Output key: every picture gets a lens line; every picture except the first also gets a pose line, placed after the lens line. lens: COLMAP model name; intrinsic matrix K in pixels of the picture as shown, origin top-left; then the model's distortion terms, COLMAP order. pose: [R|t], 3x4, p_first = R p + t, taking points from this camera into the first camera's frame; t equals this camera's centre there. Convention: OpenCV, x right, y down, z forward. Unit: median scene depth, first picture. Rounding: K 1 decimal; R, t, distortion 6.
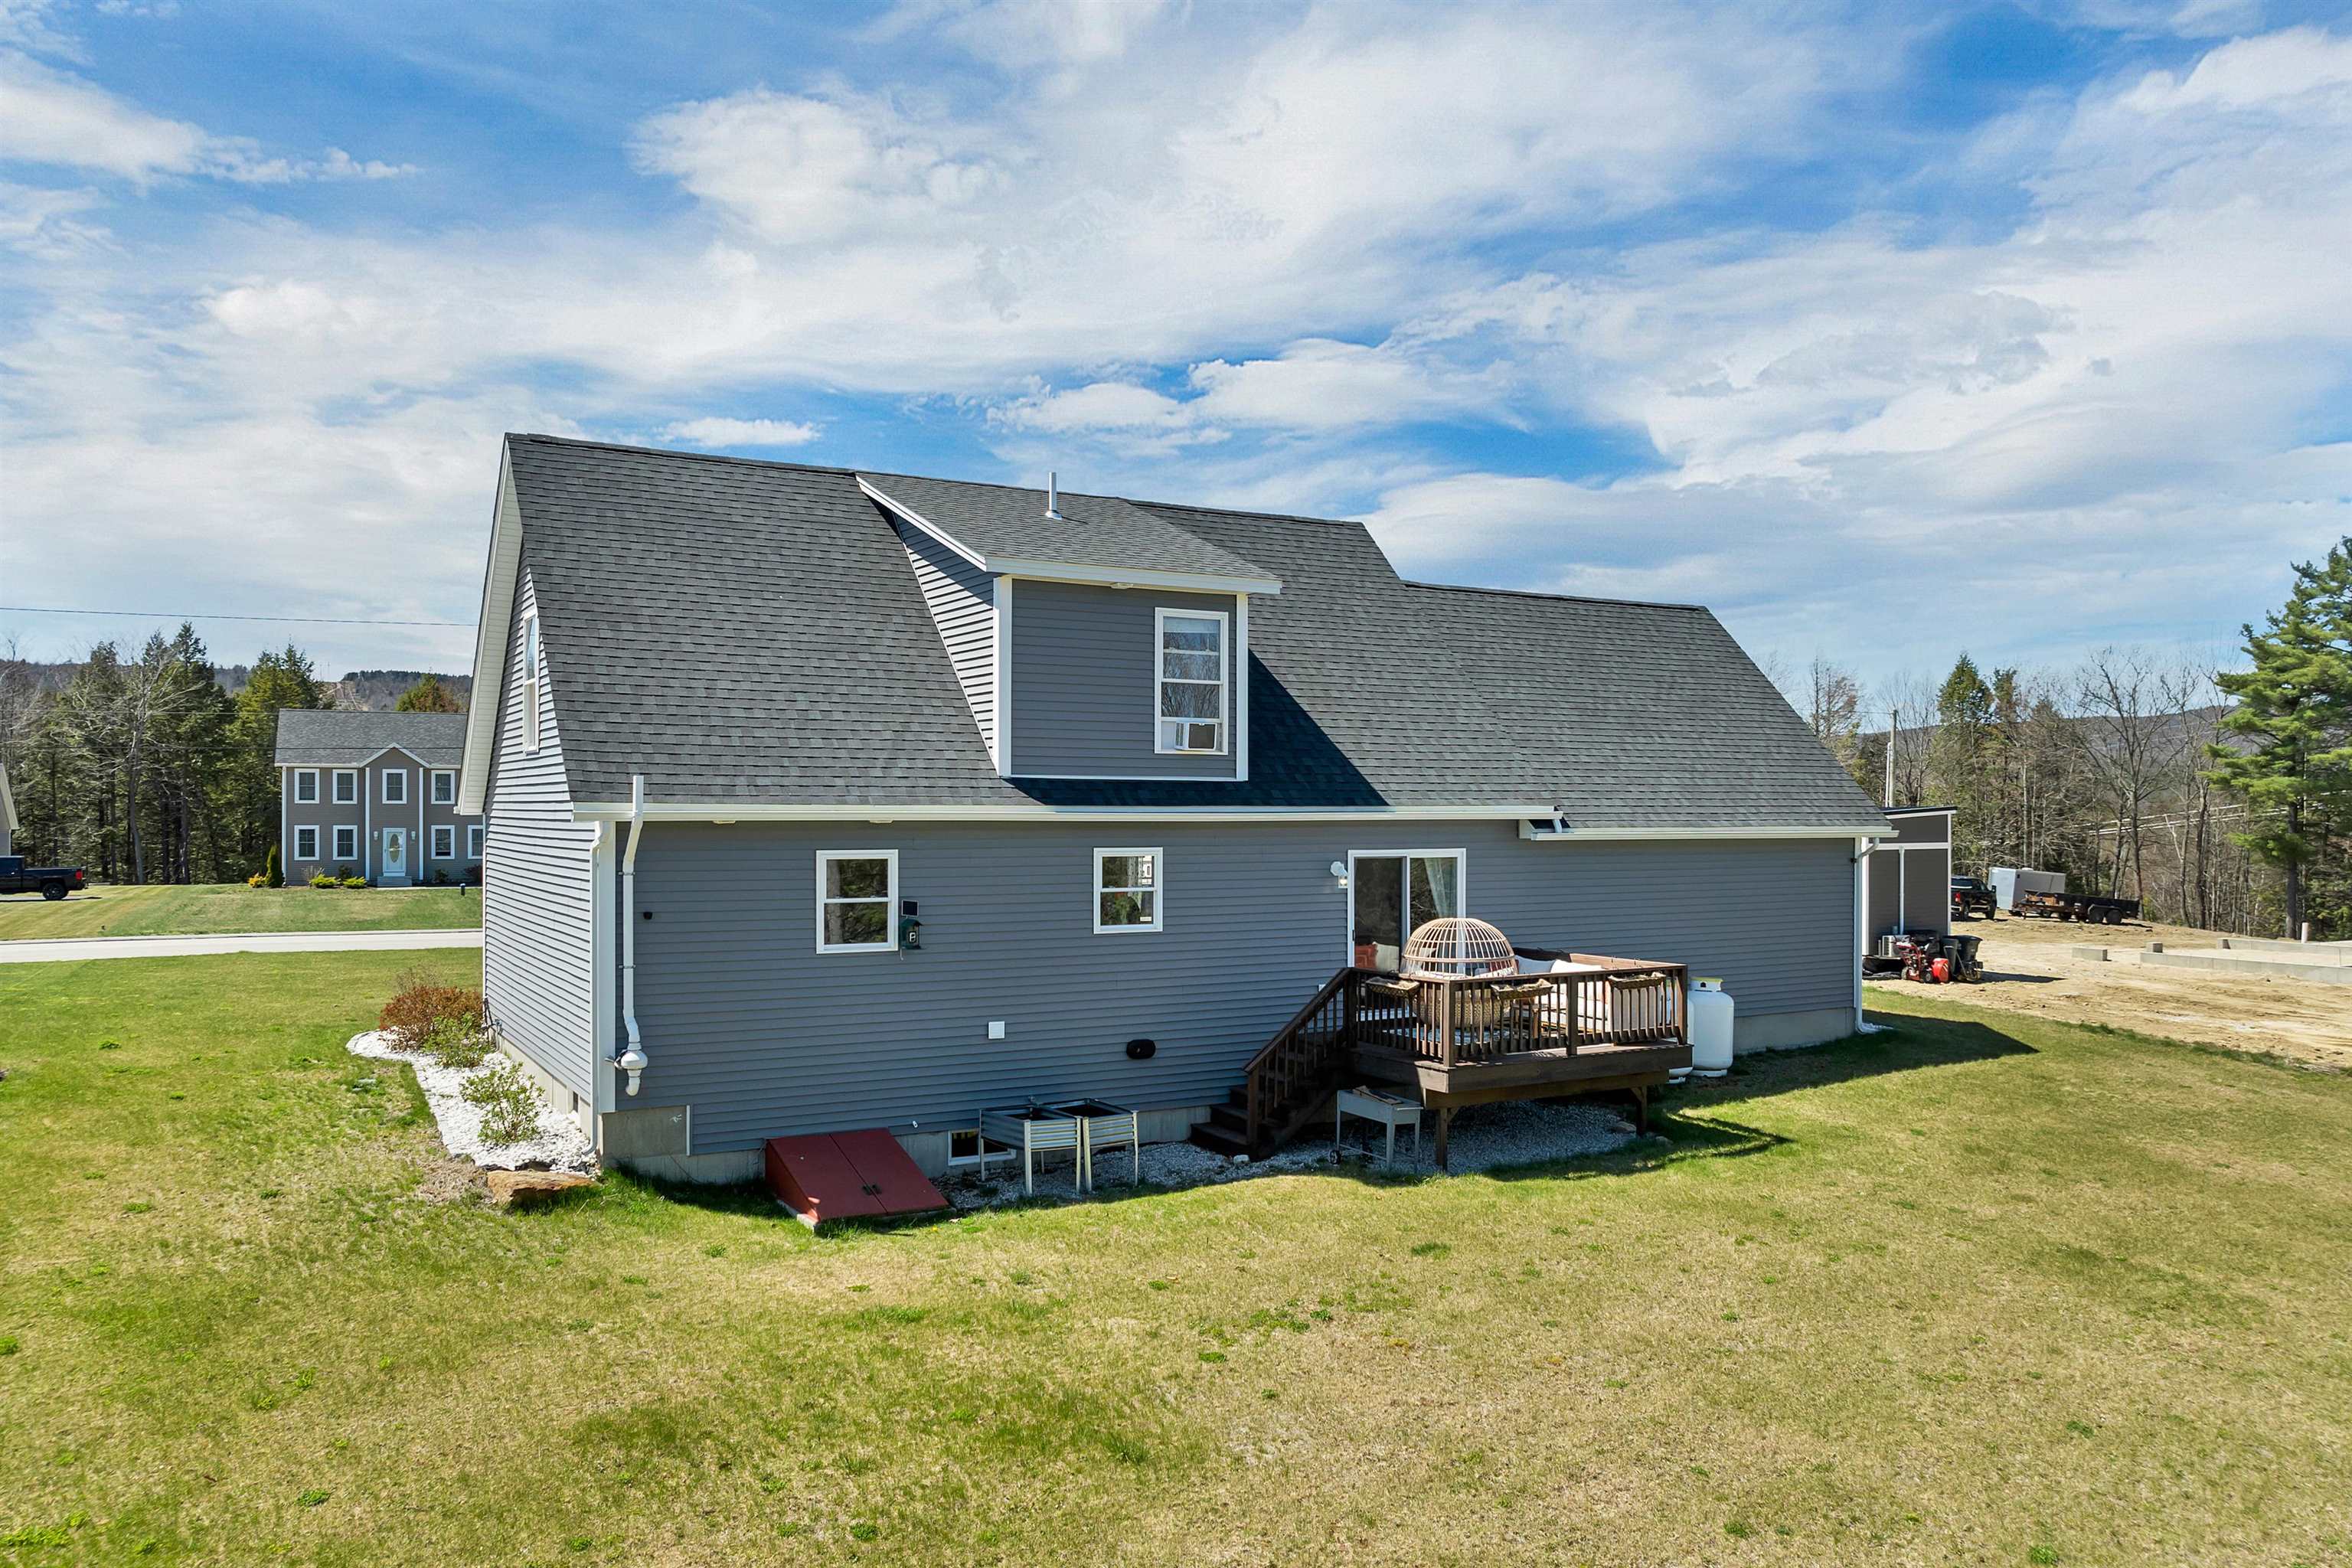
lens RADIAL K [[1684.6, 0, 1165.6], [0, 1684.6, 799.2], [0, 0, 1]] dist [-0.036369, -0.005437]
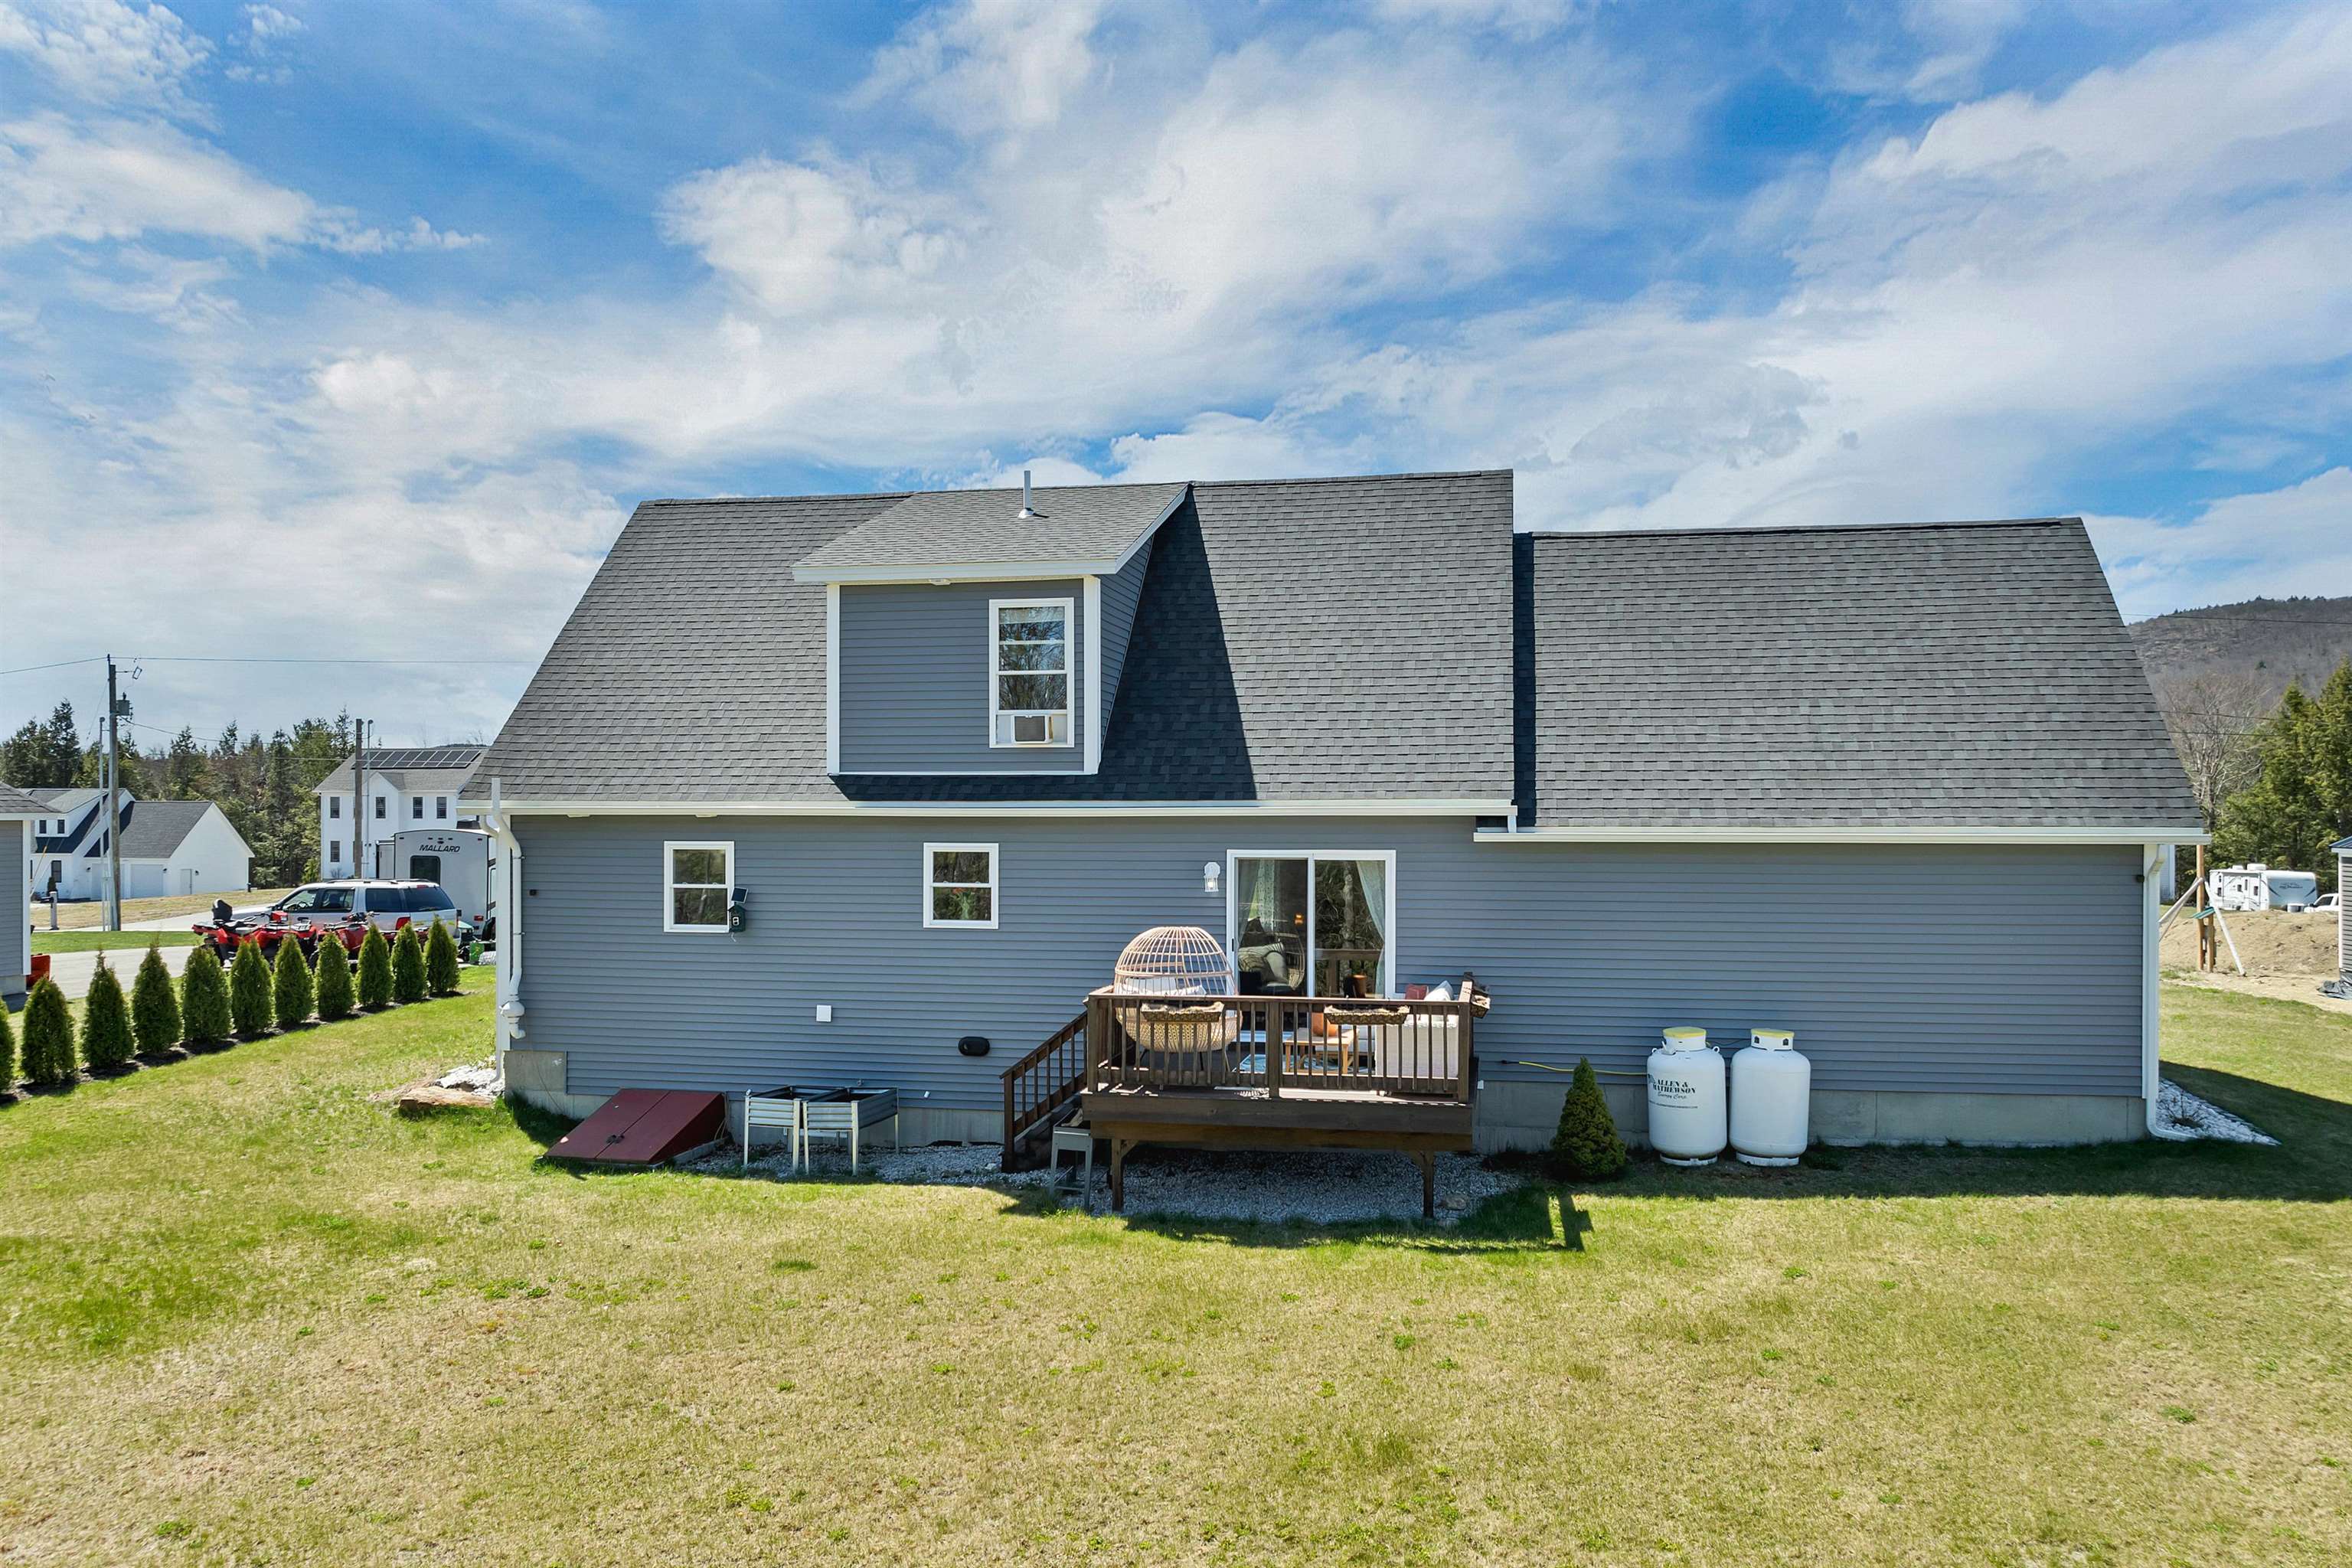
lens RADIAL K [[1684.6, 0, 1165.6], [0, 1684.6, 799.2], [0, 0, 1]] dist [-0.036369, -0.005437]
pose [[0.763714, -0.005446, -0.645531, 0.708068], [0.005206, 0.999984, -0.002277, 0.005743], [0.645533, -0.001622, 0.763730, 0.313477]]
